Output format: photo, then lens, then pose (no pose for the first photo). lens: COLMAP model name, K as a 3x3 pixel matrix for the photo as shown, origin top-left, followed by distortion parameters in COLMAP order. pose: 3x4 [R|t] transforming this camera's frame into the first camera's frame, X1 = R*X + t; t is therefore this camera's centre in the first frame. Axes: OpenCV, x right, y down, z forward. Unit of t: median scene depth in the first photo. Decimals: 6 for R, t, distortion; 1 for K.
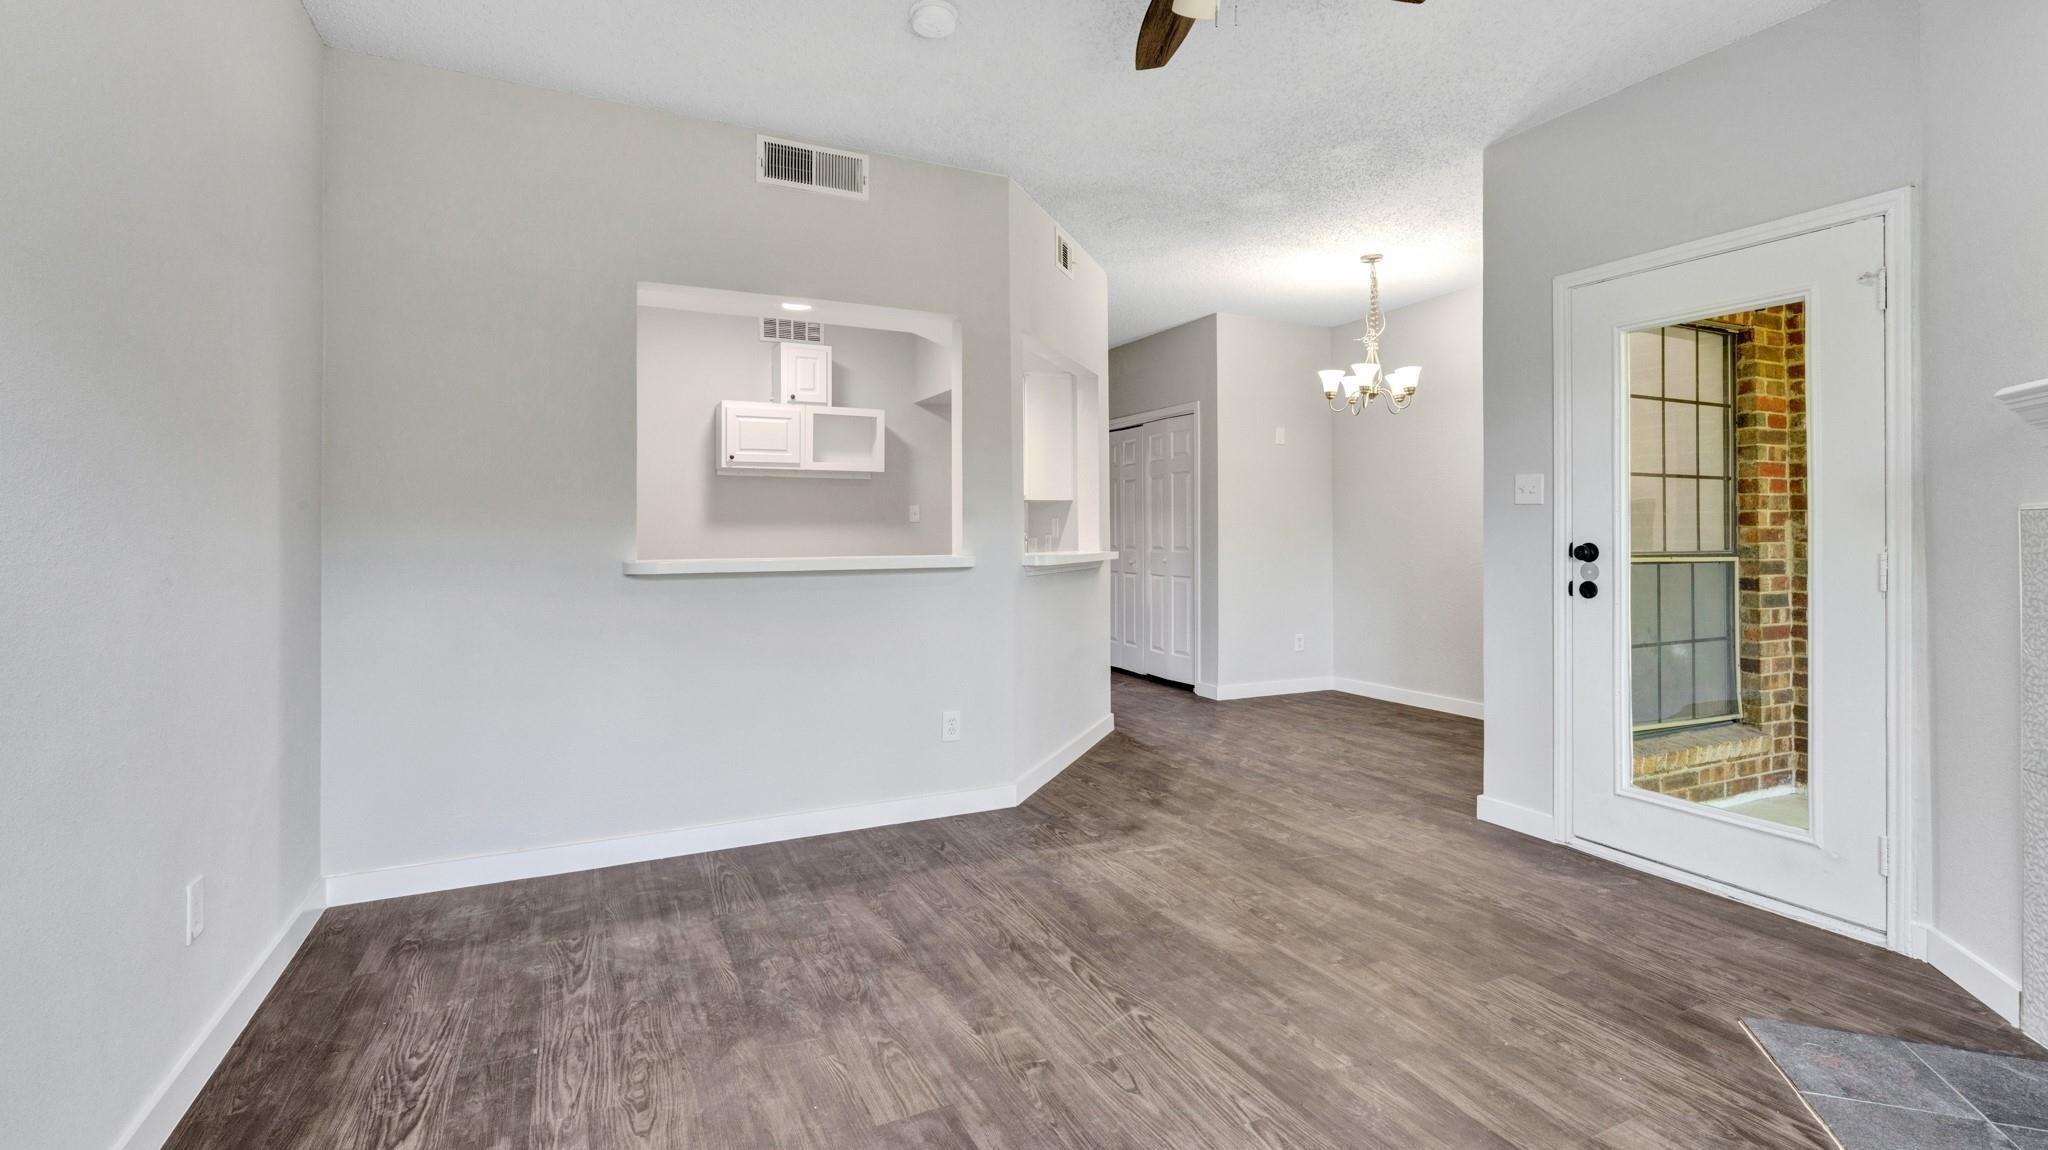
lens RADIAL K [[903.5, 0, 1020.7], [0, 903.5, 517.2], [0, 0, 1]] dist [-0.002332, 0.001837]
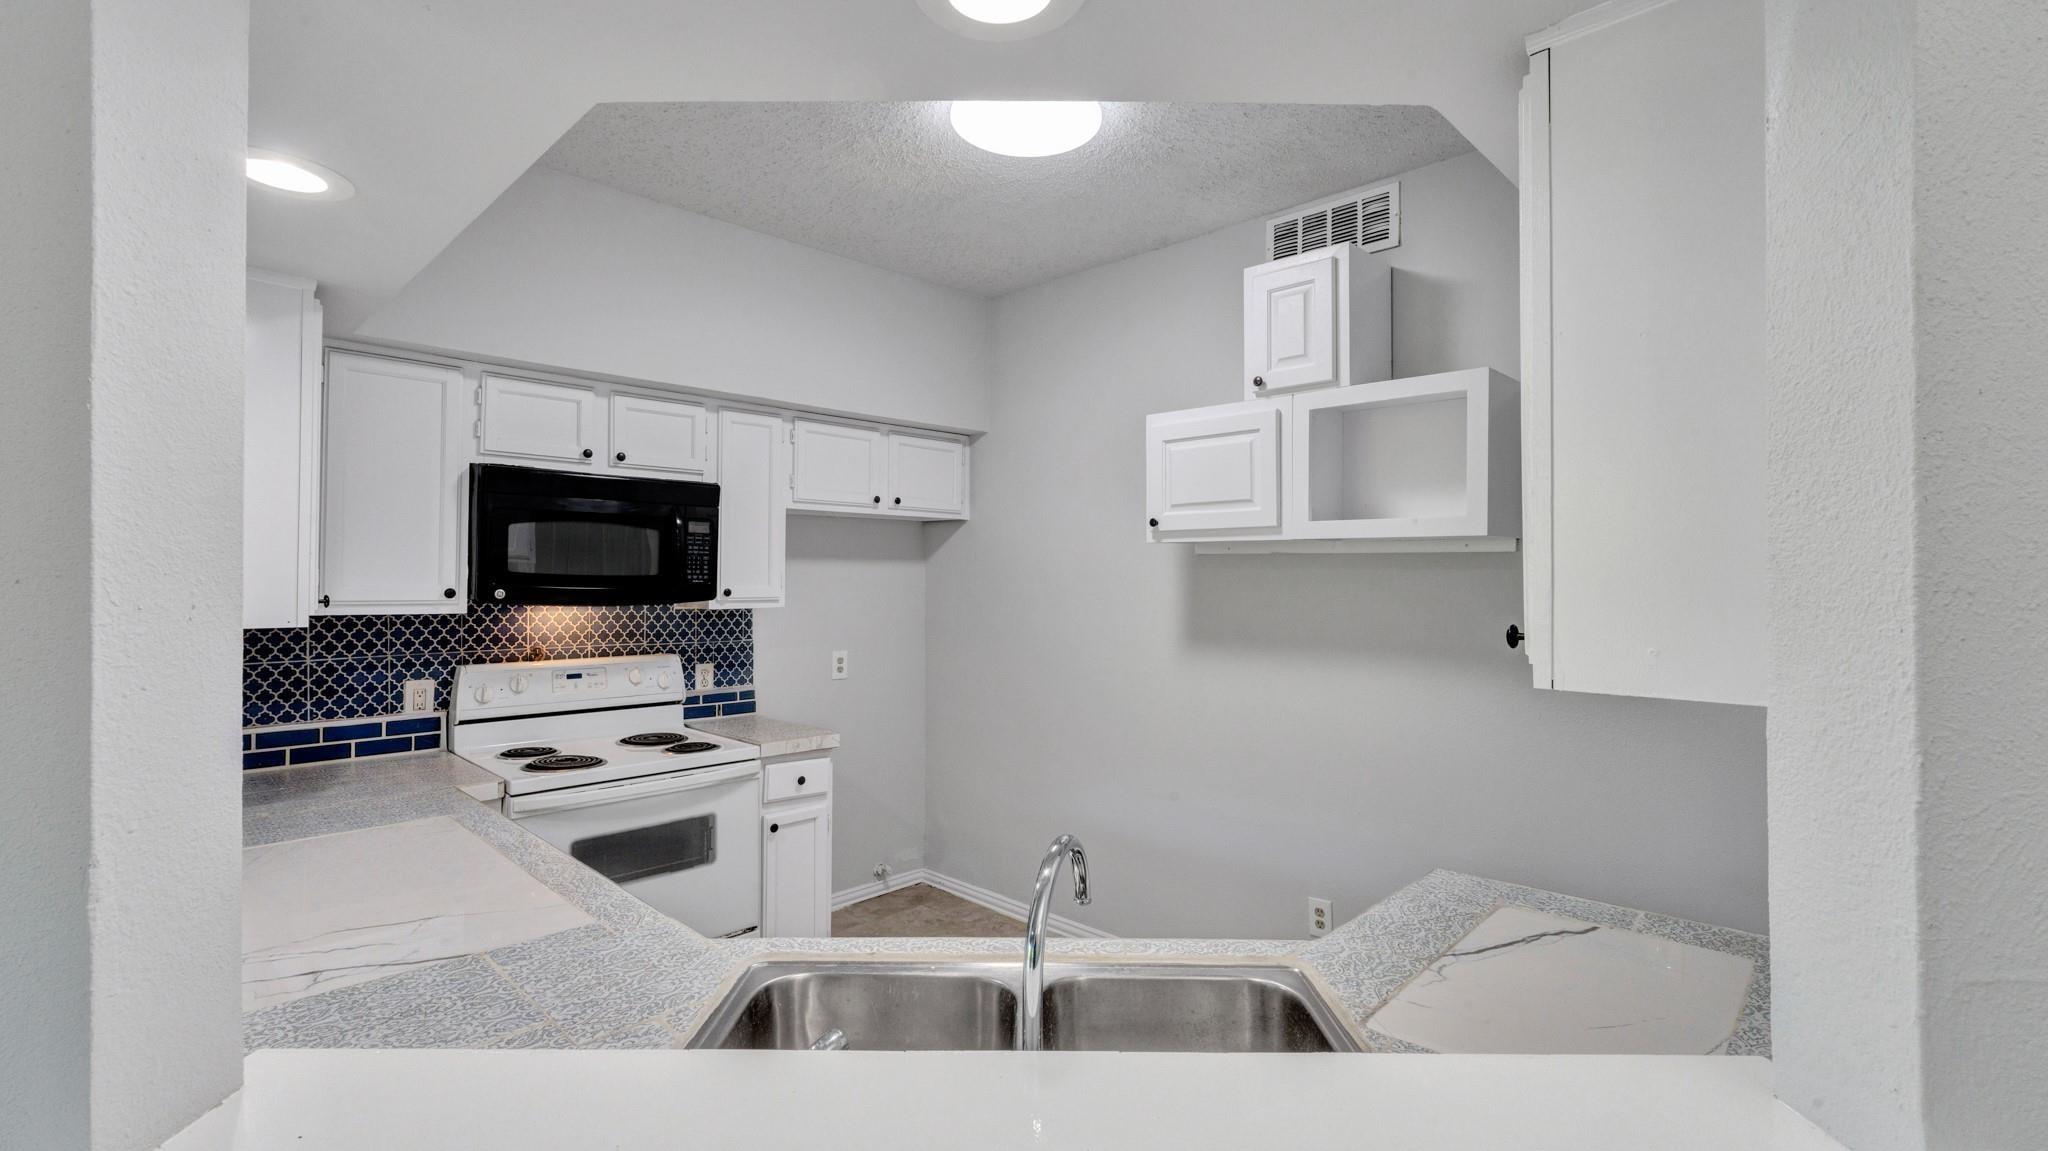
lens RADIAL K [[903.5, 0, 1025.9], [0, 903.5, 574.0], [0, 0, 1]] dist [-0.002332, 0.001837]
pose [[0.356114, 0.004764, -0.934430, 0.127697], [-0.000178, 0.999987, 0.005031, -0.038783], [0.934442, -0.001626, 0.356110, 0.729028]]
